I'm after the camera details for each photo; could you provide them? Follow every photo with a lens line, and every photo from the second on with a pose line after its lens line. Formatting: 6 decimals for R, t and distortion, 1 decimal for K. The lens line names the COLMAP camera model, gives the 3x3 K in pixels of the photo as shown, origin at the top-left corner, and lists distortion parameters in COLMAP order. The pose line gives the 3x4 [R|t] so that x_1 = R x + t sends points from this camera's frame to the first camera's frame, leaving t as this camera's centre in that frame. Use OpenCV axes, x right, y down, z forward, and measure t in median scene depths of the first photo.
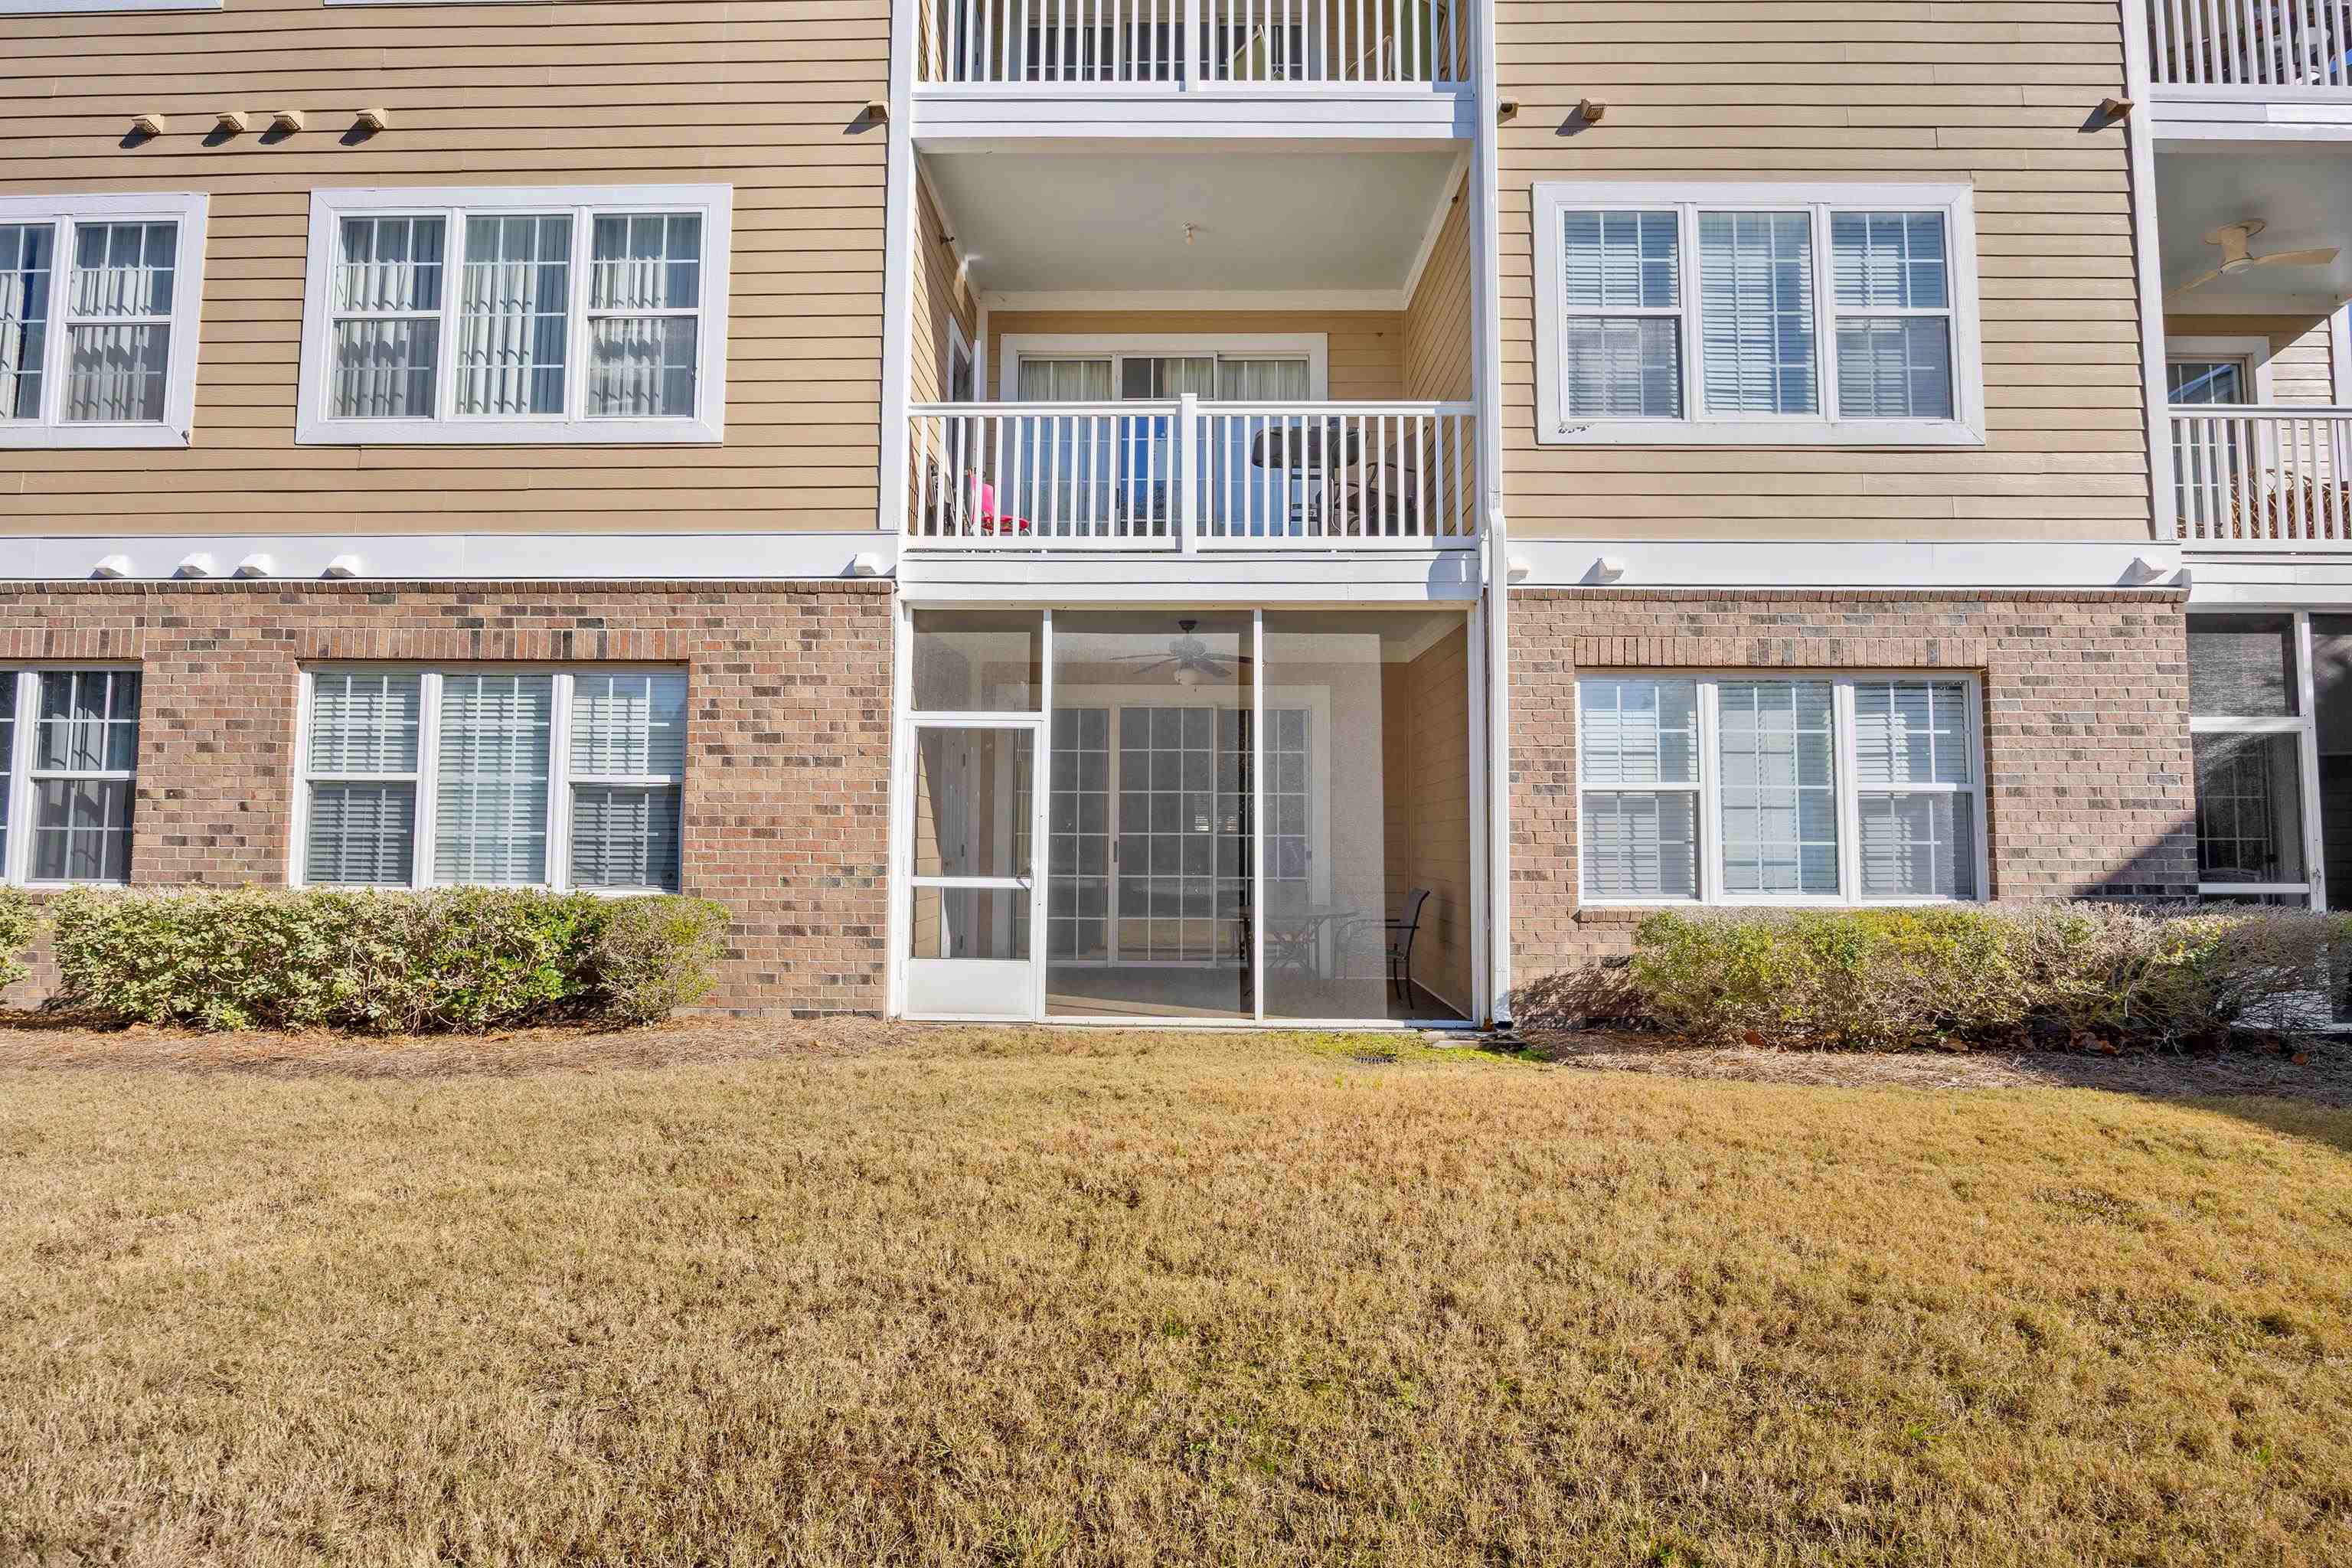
lens RADIAL K [[1079.6, 0, 1181.9], [0, 1079.6, 779.6], [0, 0, 1]] dist [-0.006829, -0.000332]
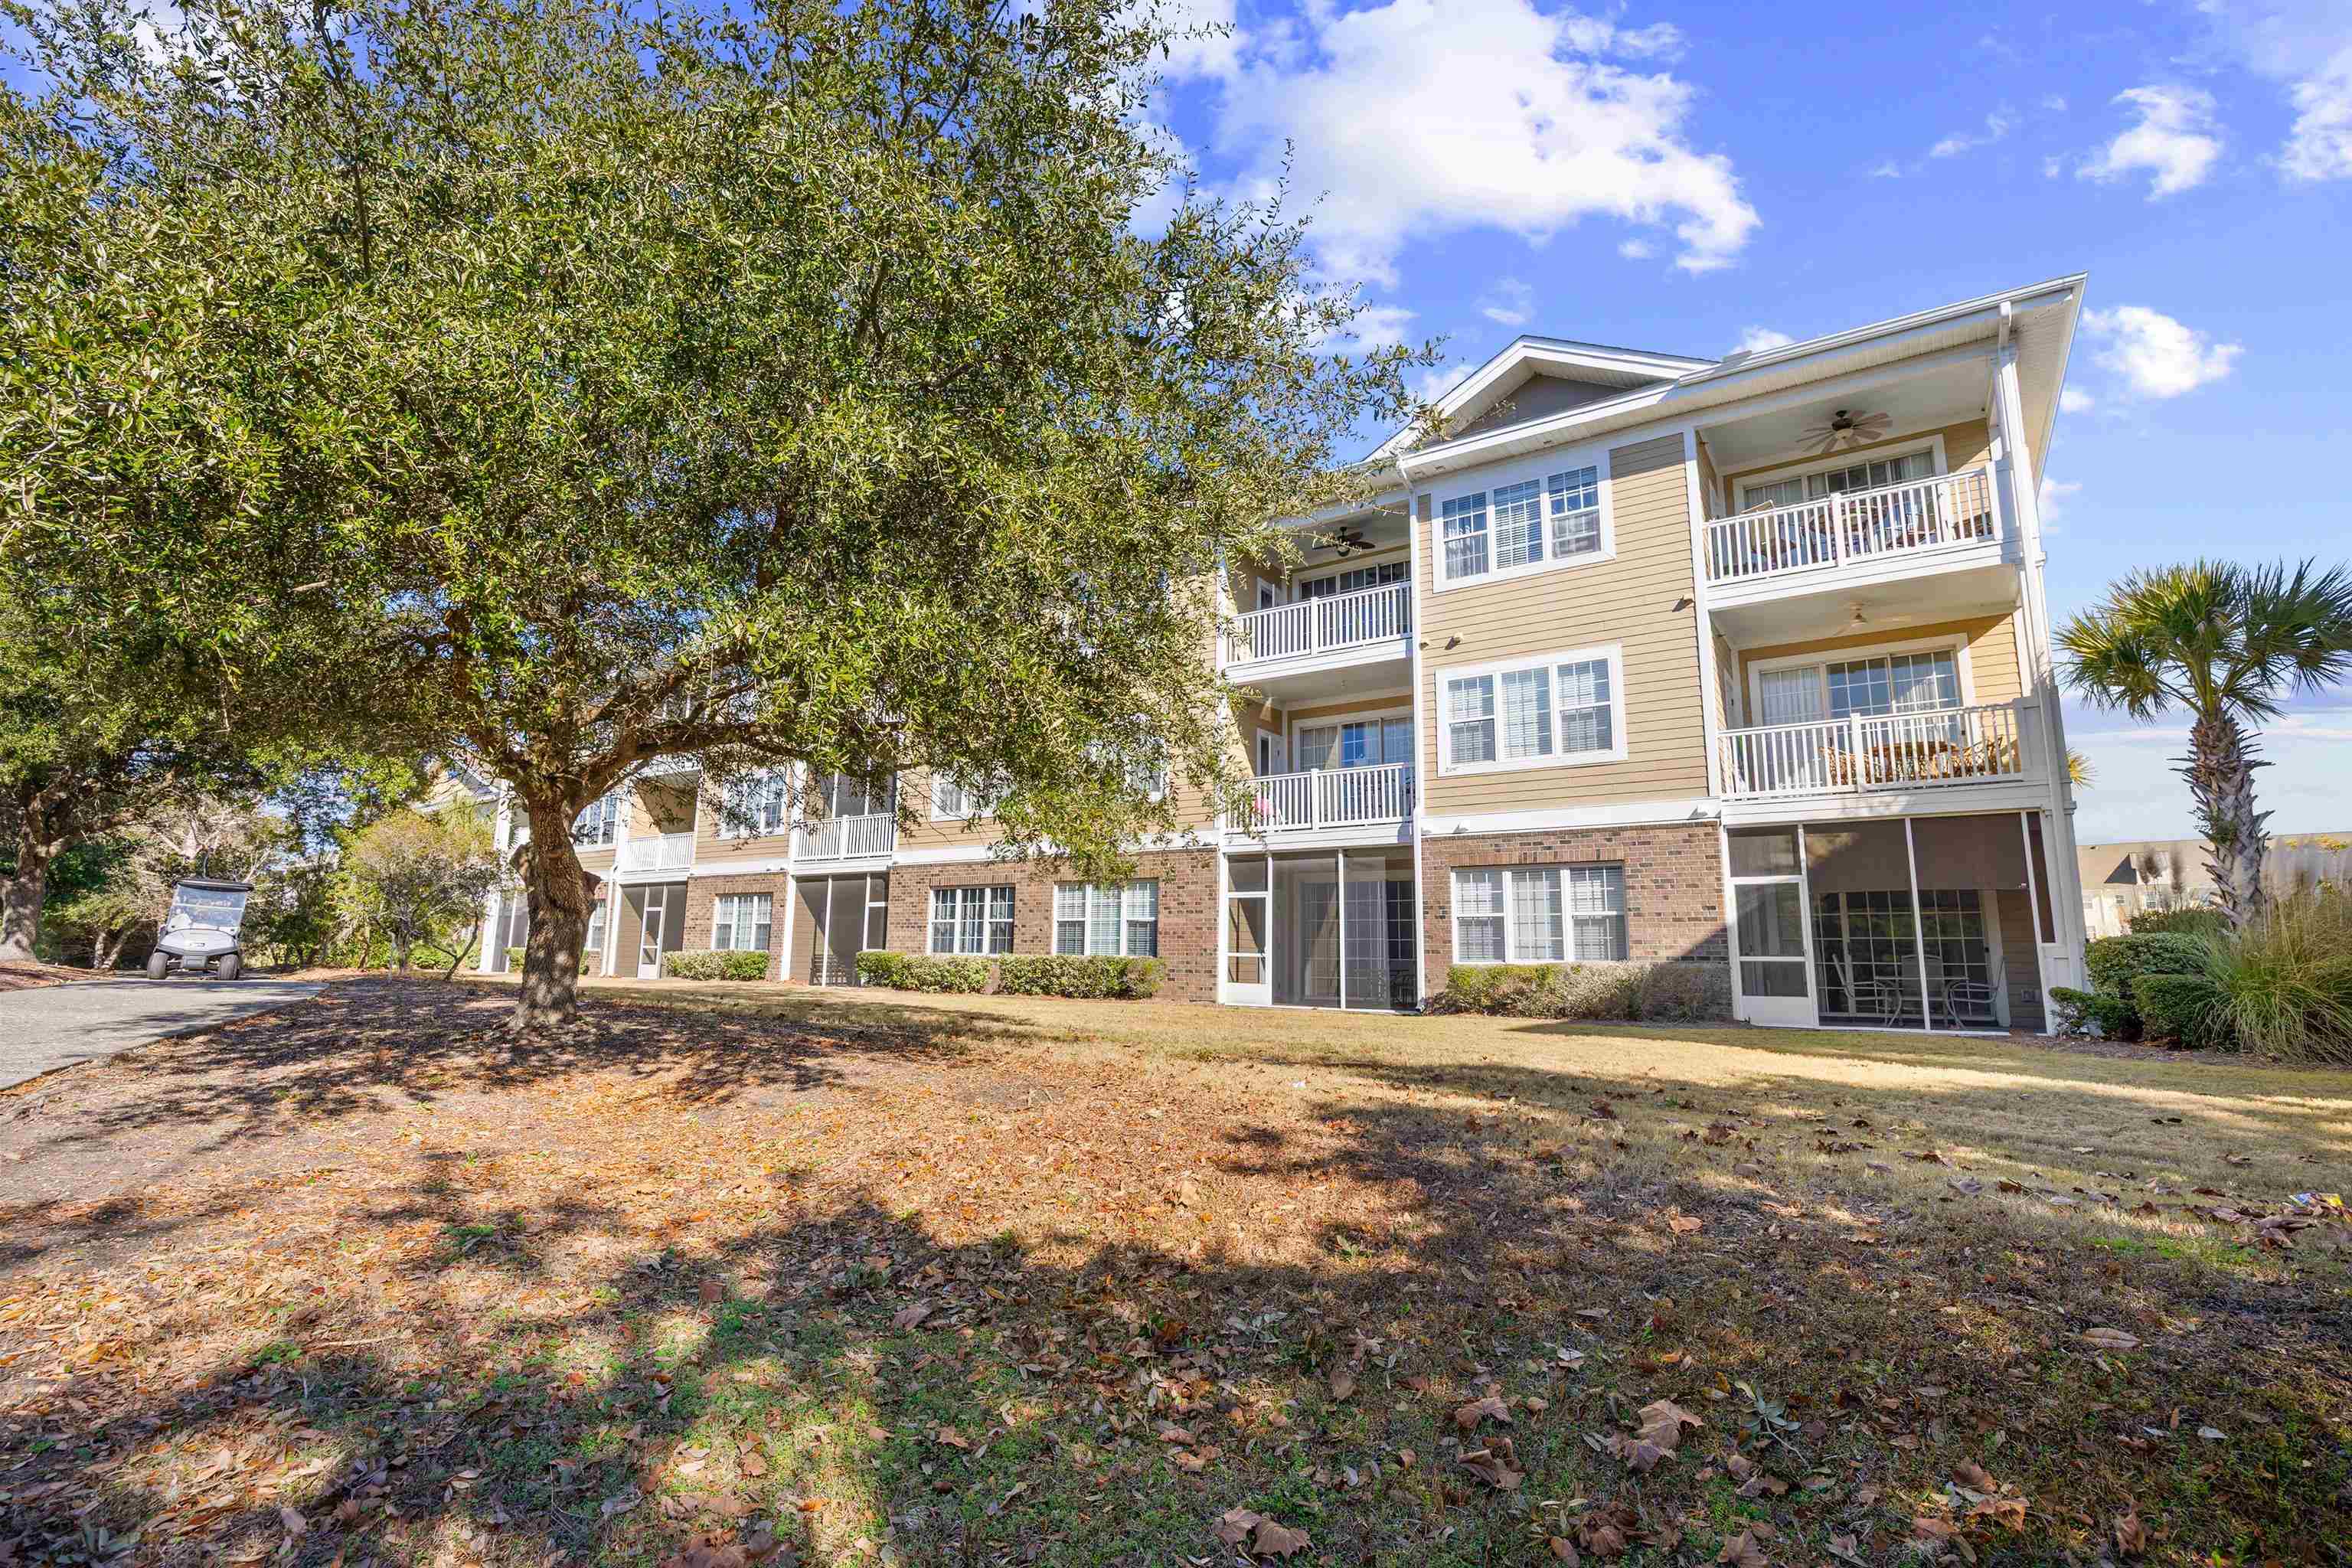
lens RADIAL K [[1079.6, 0, 1181.9], [0, 1079.6, 779.6], [0, 0, 1]] dist [-0.006829, -0.000332]
pose [[0.833218, -0.086822, -0.546085, 1.196109], [0.020306, 0.991734, -0.126692, -0.002225], [0.552571, 0.094473, 0.828094, -1.385461]]
